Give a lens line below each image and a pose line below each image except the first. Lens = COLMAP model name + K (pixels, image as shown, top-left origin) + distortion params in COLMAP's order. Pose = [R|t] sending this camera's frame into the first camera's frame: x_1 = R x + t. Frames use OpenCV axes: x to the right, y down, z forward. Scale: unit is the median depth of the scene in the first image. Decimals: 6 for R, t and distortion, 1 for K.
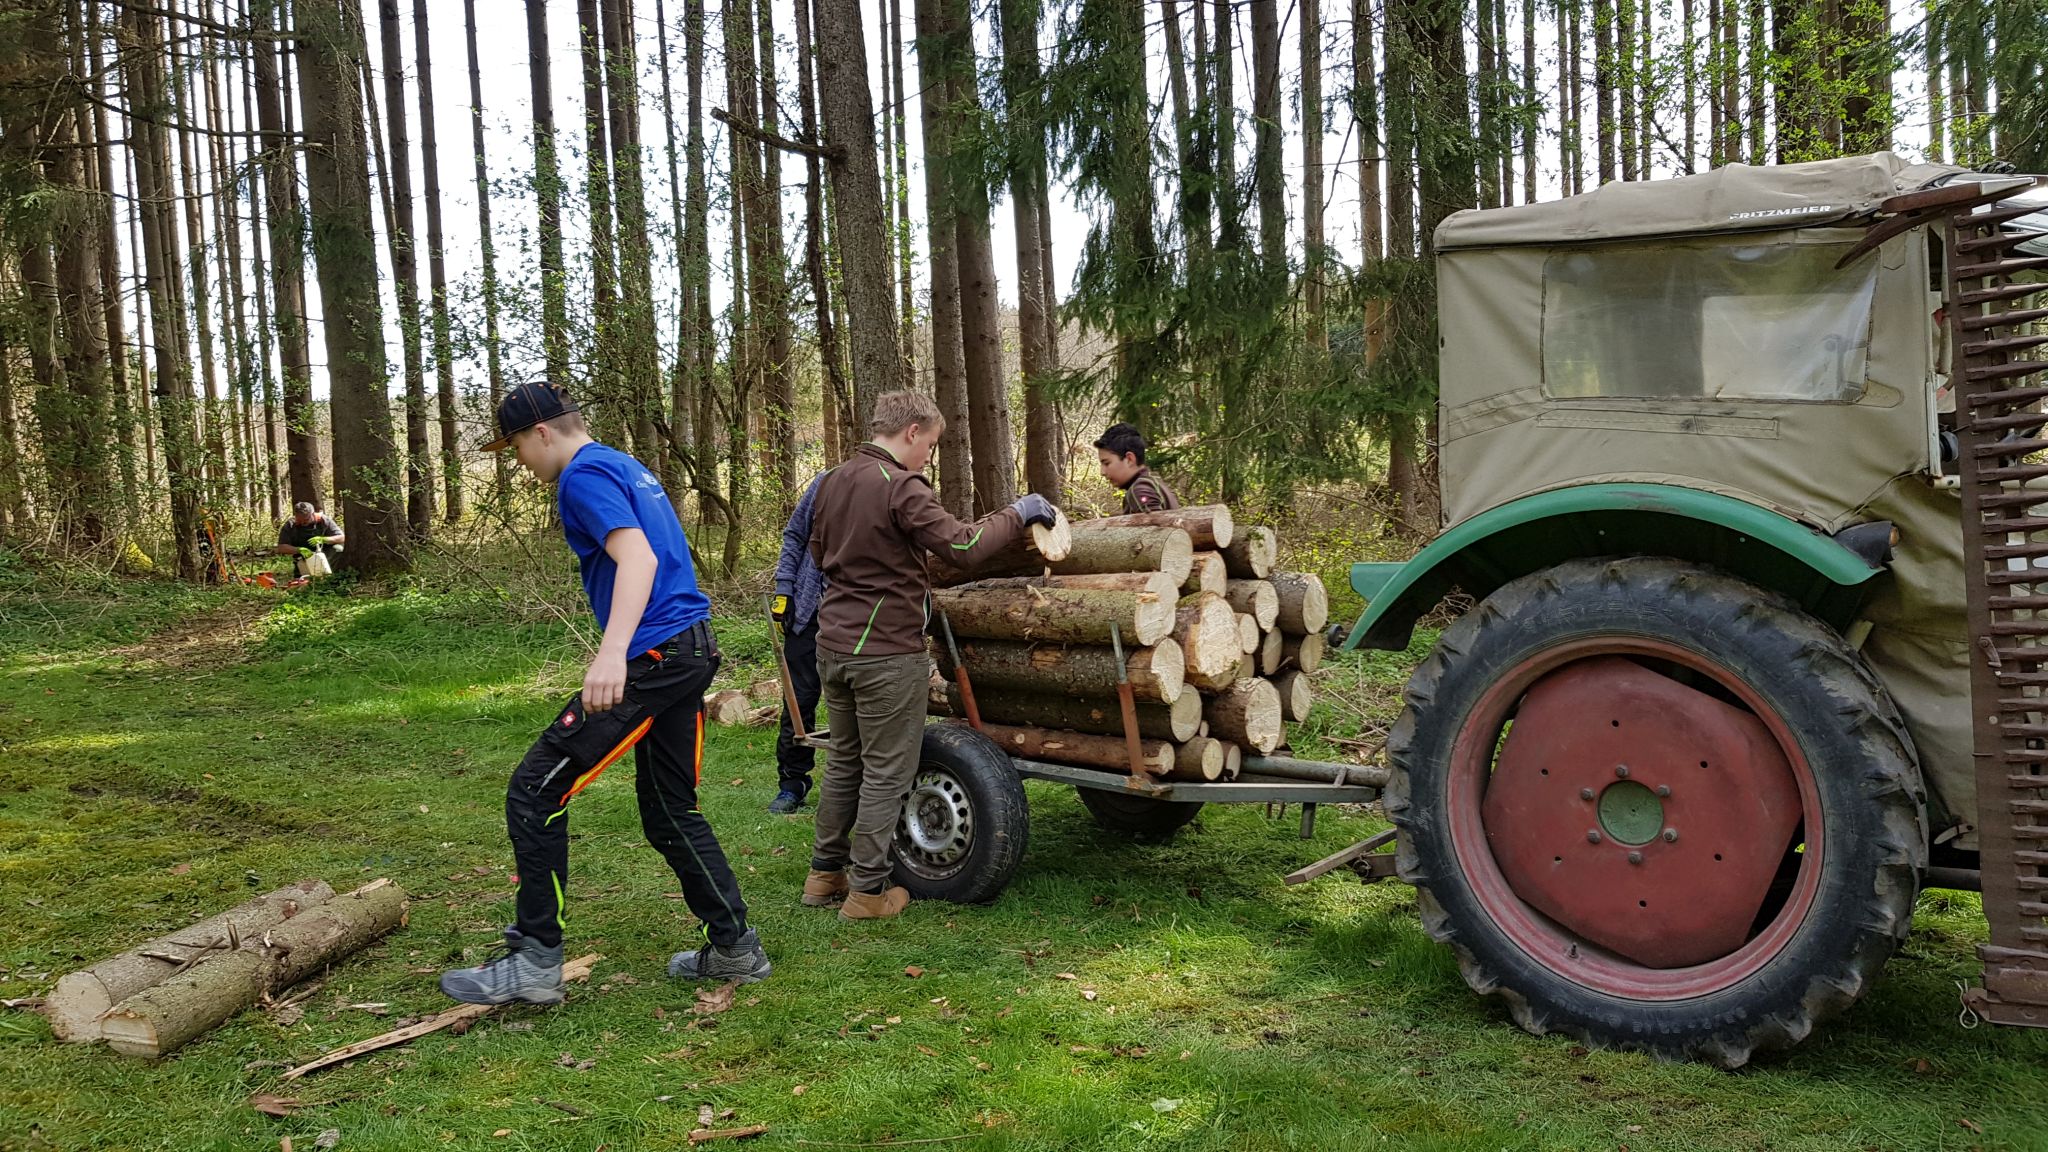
lens RADIAL K [[1557.9, 0, 969.9], [0, 1557.9, 551.0], [0, 0, 1]] dist [0.088885, -0.138003]
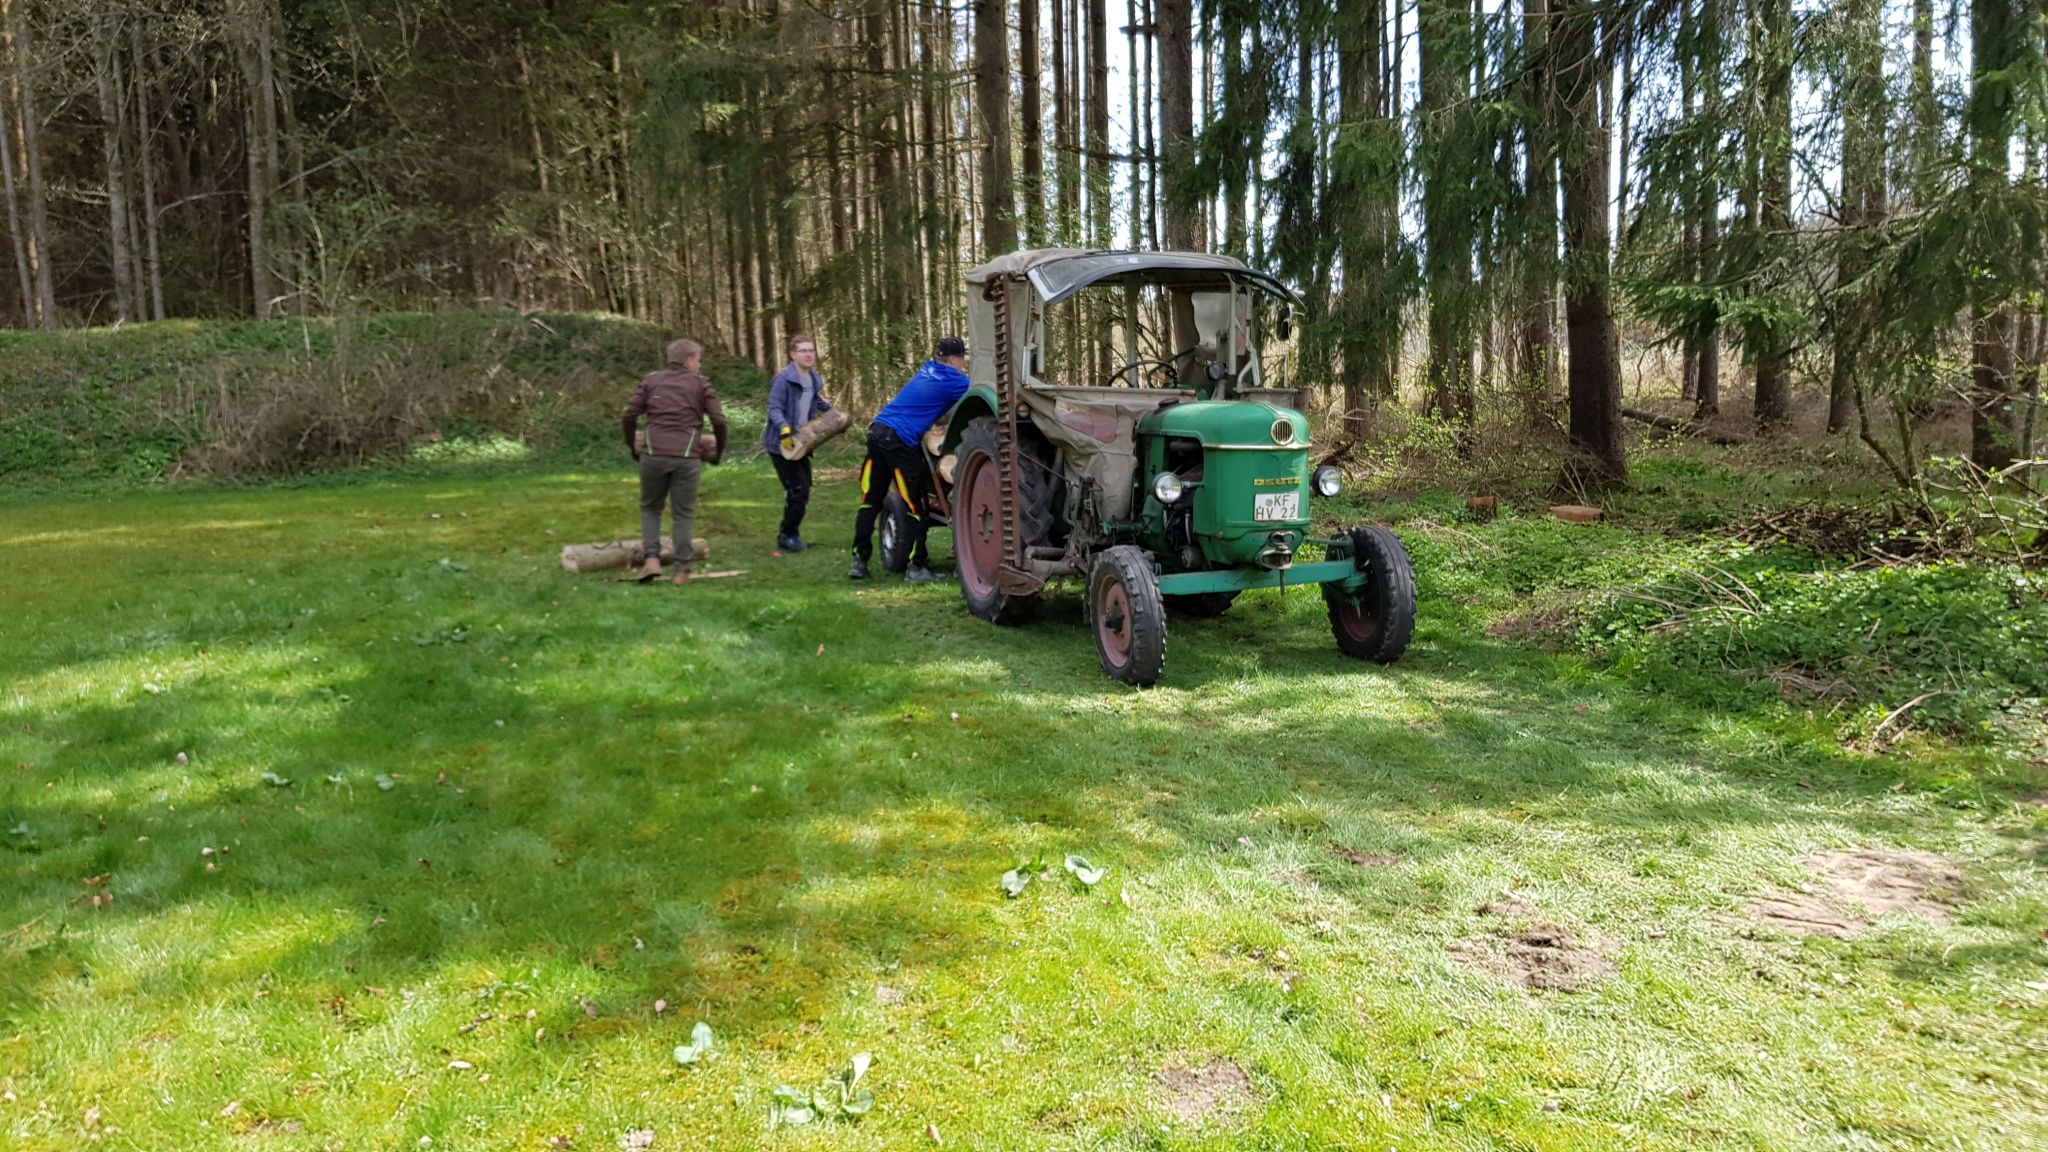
lens RADIAL K [[1616.0, 0, 1024.0], [0, 1616.0, 576.0], [0, 0, 1]] dist [0.007056, -0.086765]
pose [[0.840947, 0.086063, -0.534229, 1.402519], [-0.042610, 0.994737, 0.093176, 0.012795], [0.539437, -0.055592, 0.840189, -0.832785]]
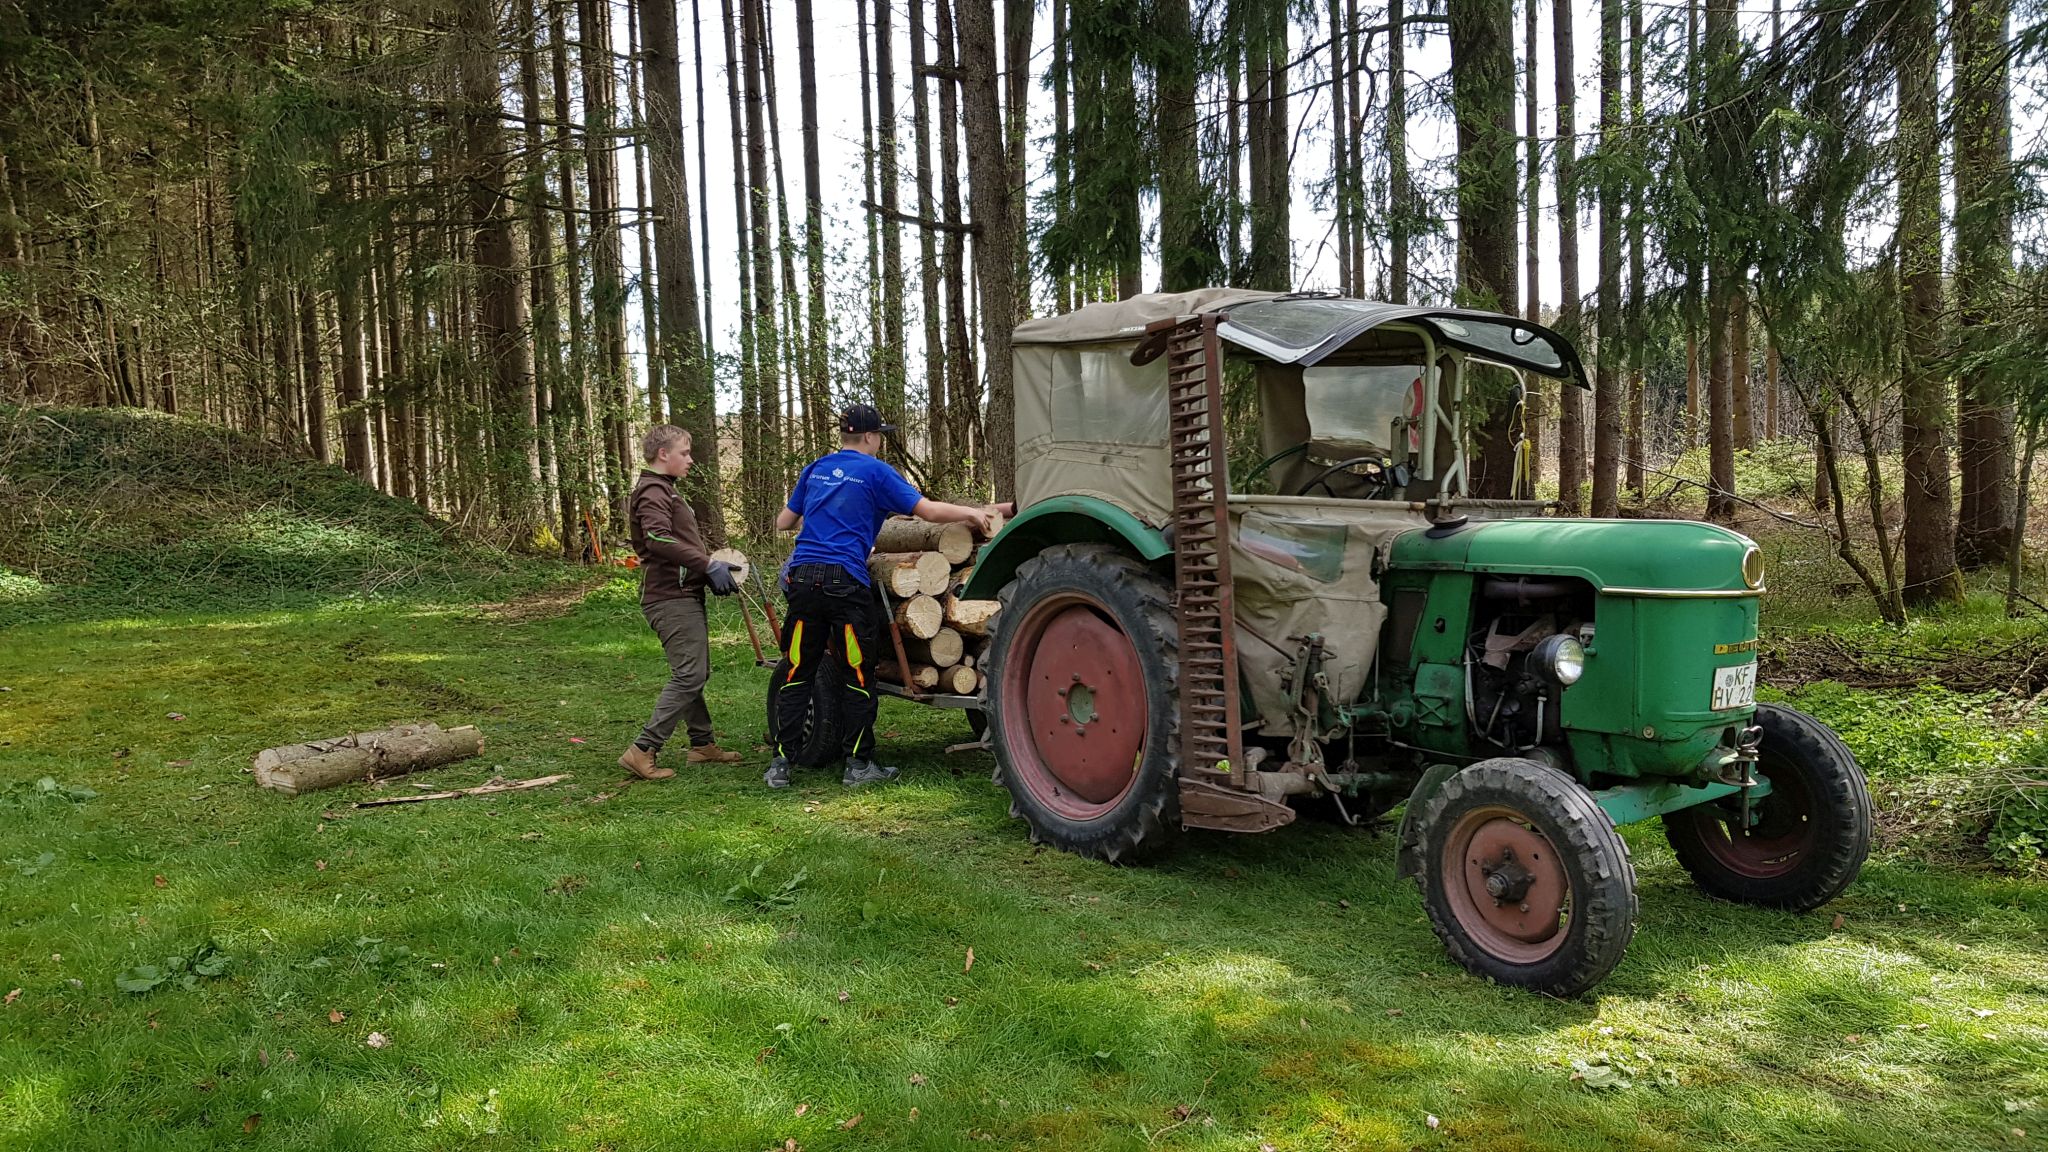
lens RADIAL K [[1640.3, 0, 1024.0], [0, 1640.3, 576.0], [0, 0, 1]] dist [0.093151, -0.101360]
pose [[0.957061, 0.033943, -0.287892, 0.672097], [-0.032311, 0.999424, 0.010418, 0.018157], [0.288080, -0.000669, 0.957606, -0.478981]]
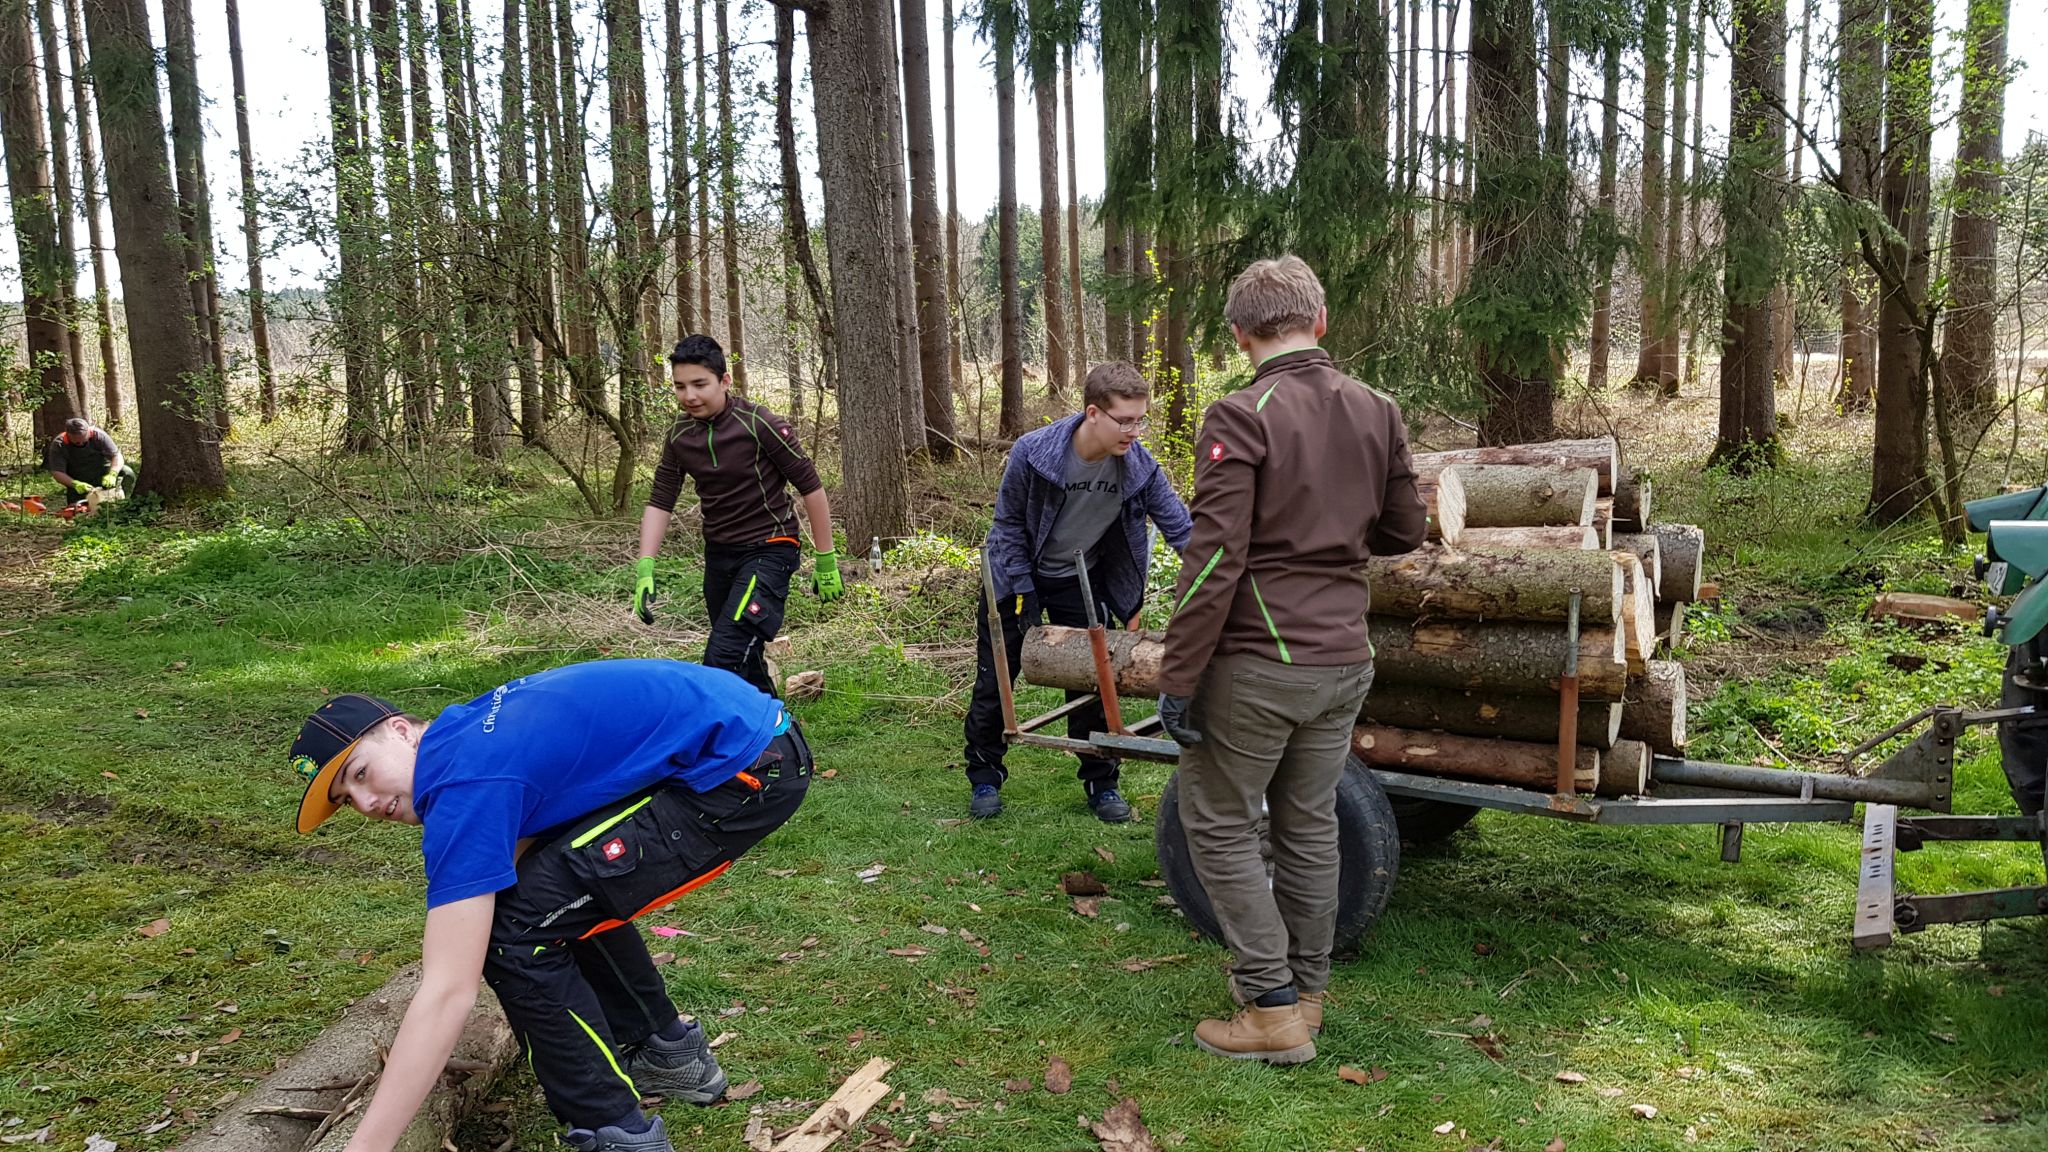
lens RADIAL K [[1584.0, 0, 1024.0], [0, 1584.0, 576.0], [0, 0, 1]] dist [0.001801, -0.001241]
pose [[0.984993, 0.001937, 0.172582, -0.290344], [-0.012464, 0.998125, 0.059930, -0.005291], [-0.172142, -0.061182, 0.983170, 0.294700]]
